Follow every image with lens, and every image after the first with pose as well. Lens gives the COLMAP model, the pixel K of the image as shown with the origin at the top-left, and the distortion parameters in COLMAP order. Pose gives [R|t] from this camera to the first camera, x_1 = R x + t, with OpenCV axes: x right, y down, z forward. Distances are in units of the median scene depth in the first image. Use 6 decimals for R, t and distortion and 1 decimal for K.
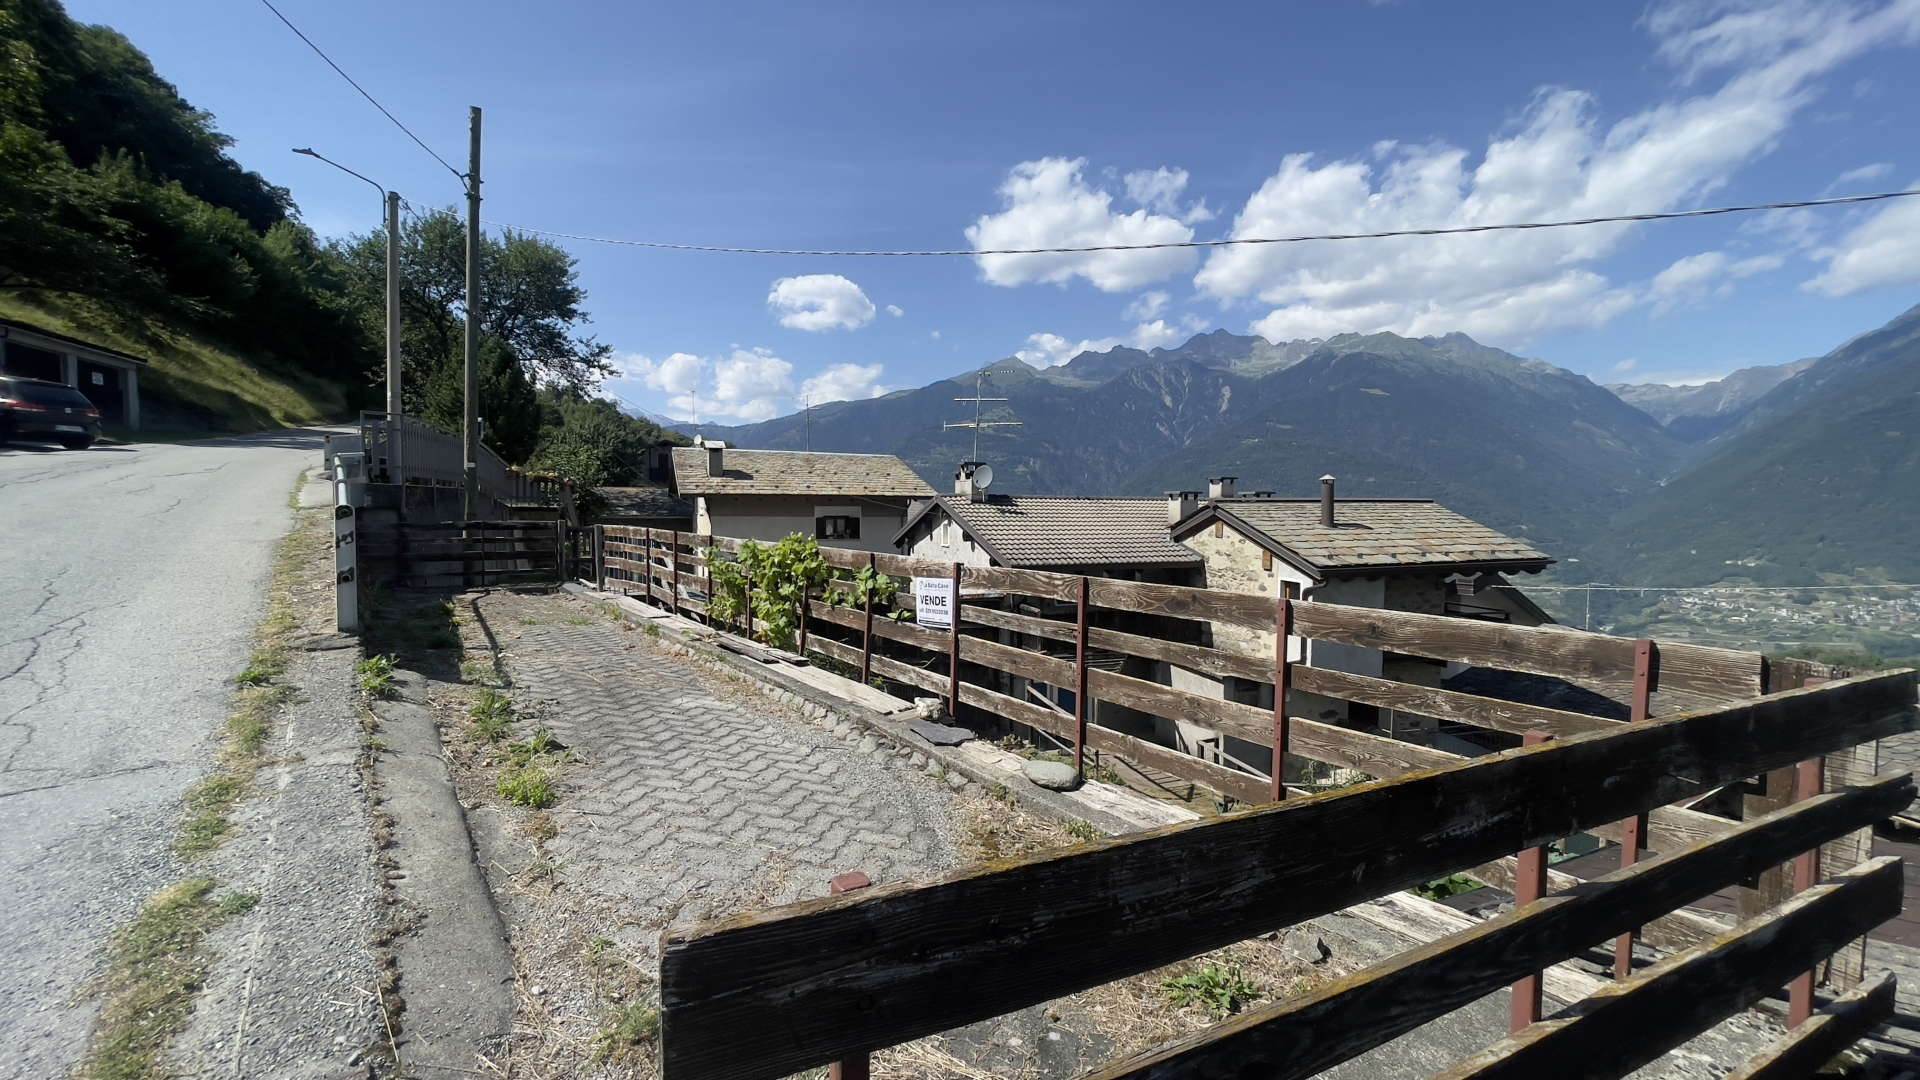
lens RADIAL K [[778.5, 0, 963.8], [0, 778.5, 533.5], [0, 0, 1]] dist [-0.020292, 0.009240]
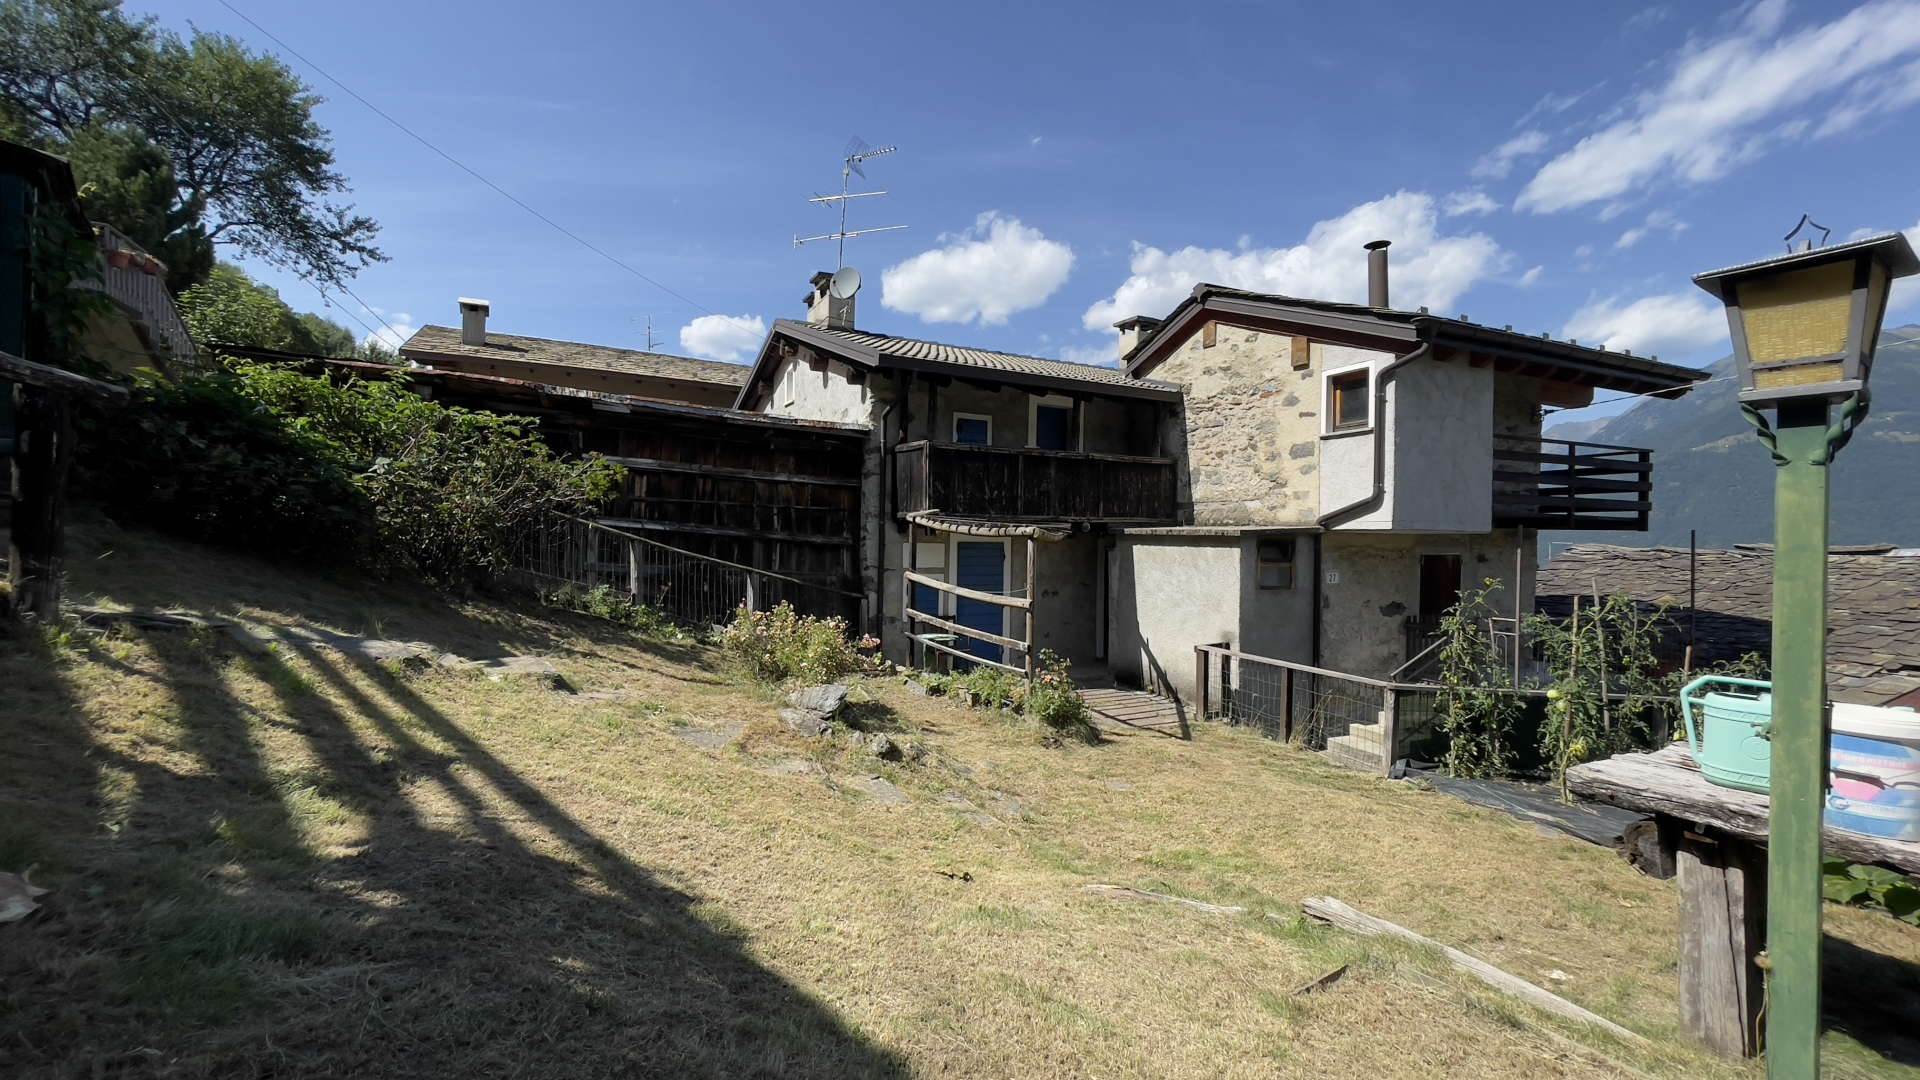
lens RADIAL K [[778.5, 0, 957.8], [0, 778.5, 542.7], [0, 0, 1]] dist [-0.020292, 0.009240]
pose [[0.991953, 0.015366, 0.125670, 0.045226], [-0.011679, 0.999481, -0.030028, 0.185321], [-0.126067, 0.028319, 0.991618, 0.393794]]
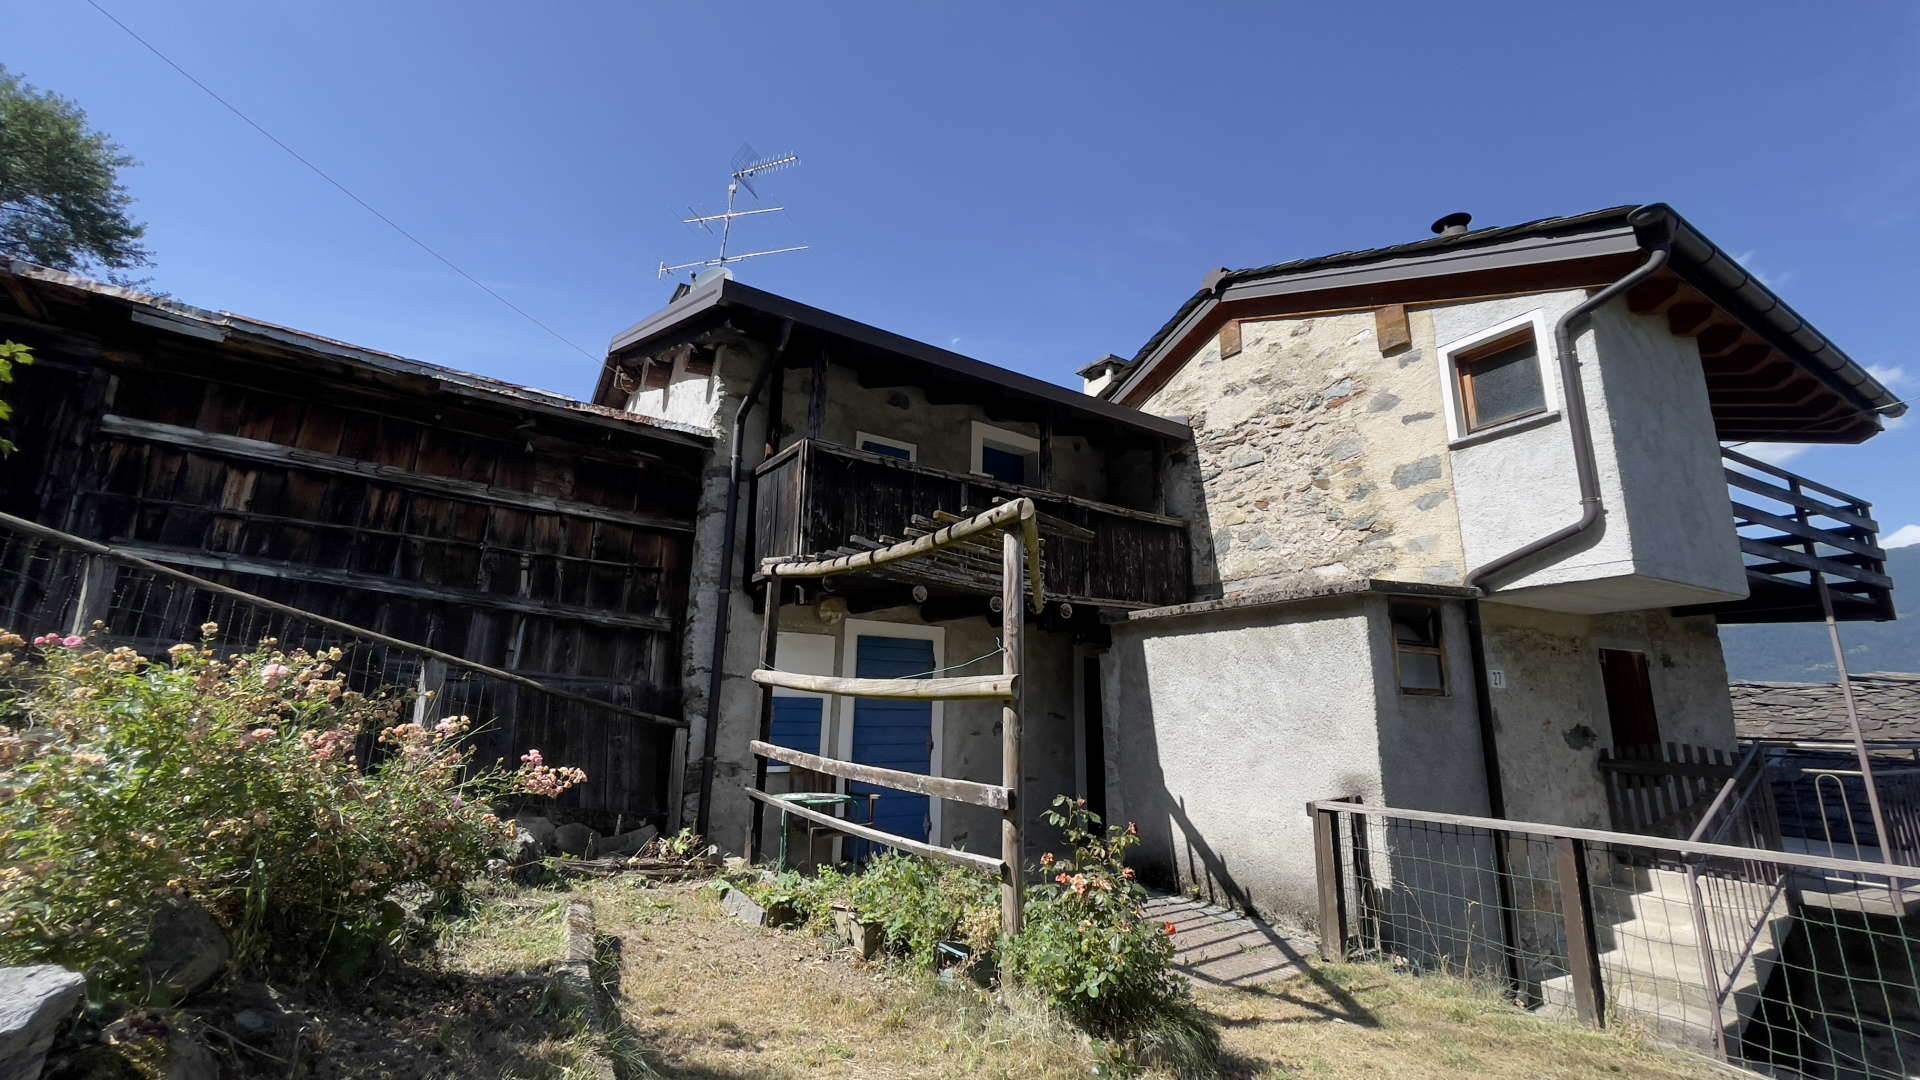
lens RADIAL K [[778.5, 0, 962.3], [0, 778.5, 531.9], [0, 0, 1]] dist [-0.020292, 0.009240]
pose [[0.971361, 0.071029, 0.226744, 0.085324], [-0.007886, 0.963386, -0.268001, 0.218886], [-0.237478, 0.258538, 0.936356, 0.640716]]
